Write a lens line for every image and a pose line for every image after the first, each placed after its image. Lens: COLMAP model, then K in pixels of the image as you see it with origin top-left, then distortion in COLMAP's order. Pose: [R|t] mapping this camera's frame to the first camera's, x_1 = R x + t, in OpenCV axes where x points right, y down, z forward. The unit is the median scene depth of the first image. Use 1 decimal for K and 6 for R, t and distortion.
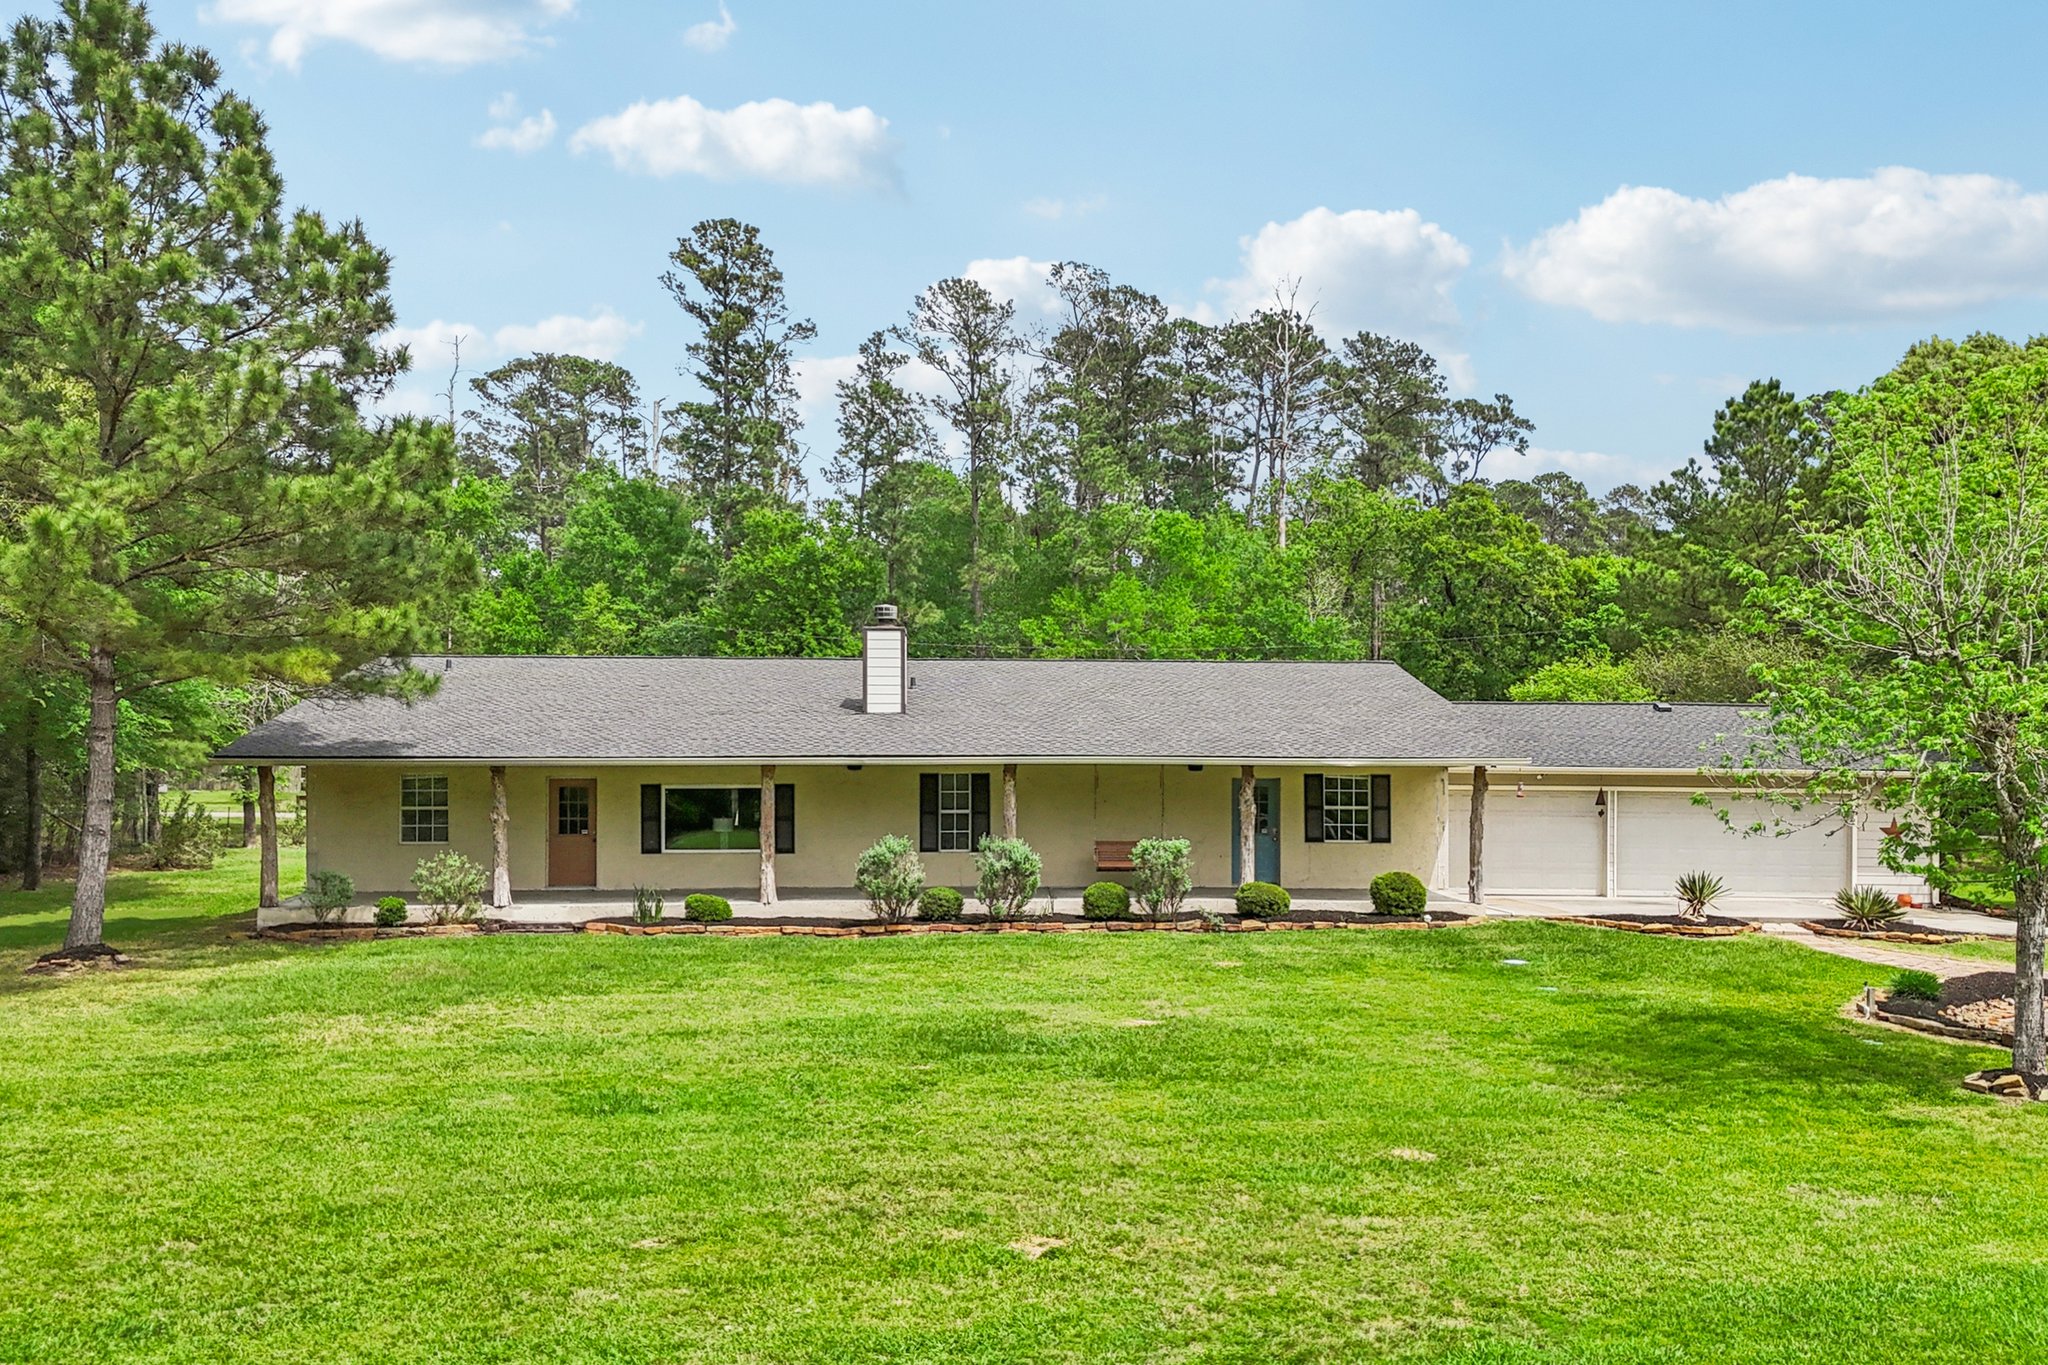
lens RADIAL K [[1871.9, 0, 941.4], [0, 1871.9, 790.6], [0, 0, 1]] dist [0.083318, -0.133005]
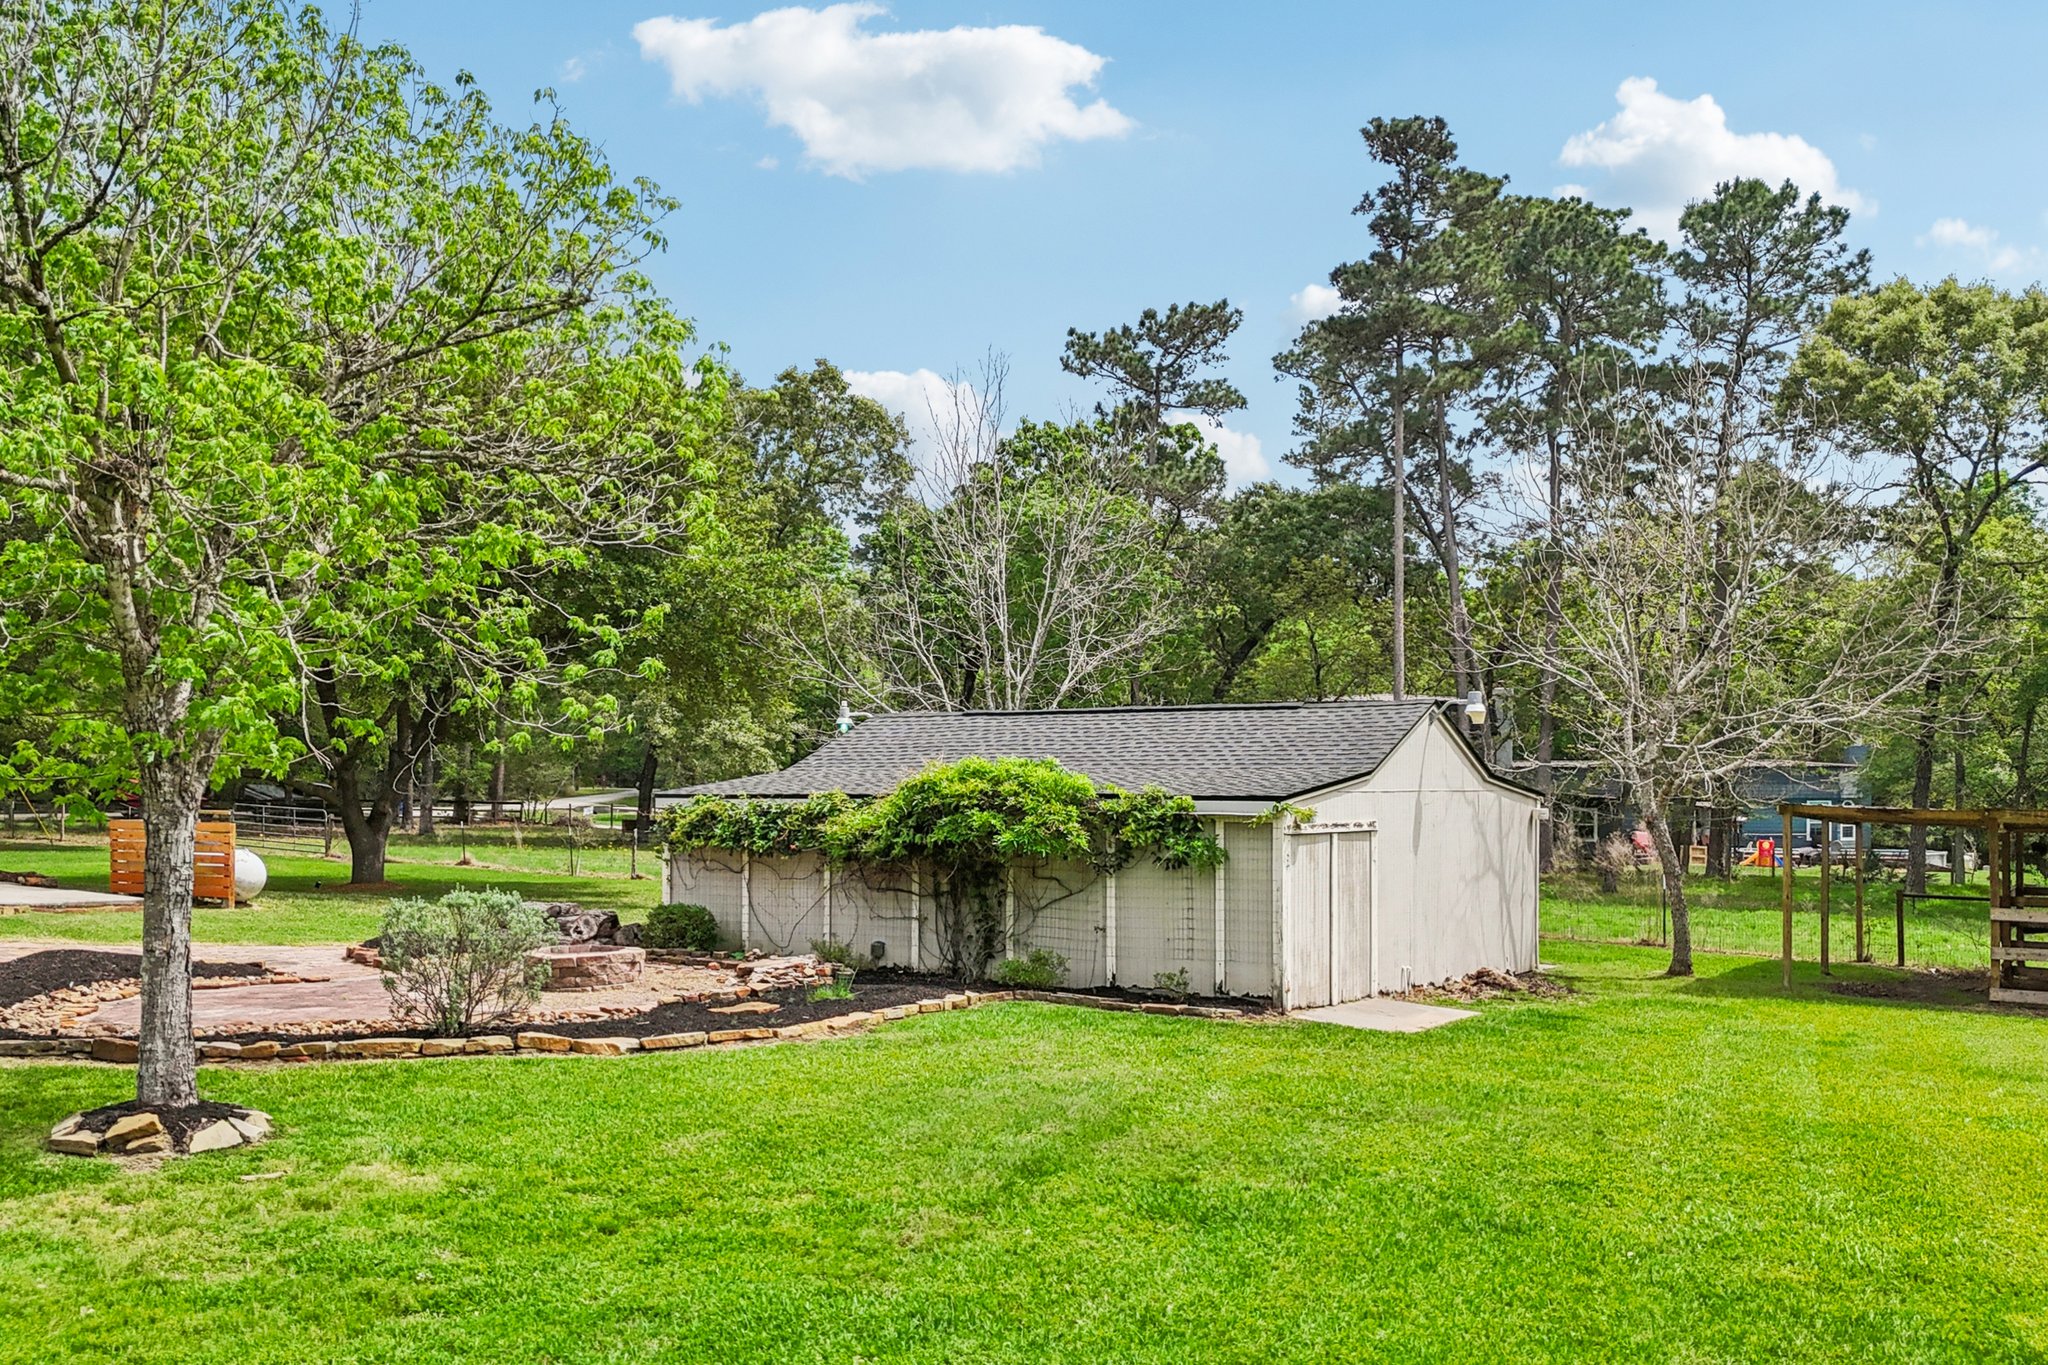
lens RADIAL K [[1871.9, 0, 1030.8], [0, 1871.9, 699.1], [0, 0, 1]] dist [0.083318, -0.133005]
pose [[0.529820, 0.030721, 0.847554, 0.134185], [0.012595, 0.998949, -0.044082, 0.033111], [-0.848017, 0.034030, 0.528876, 0.281873]]
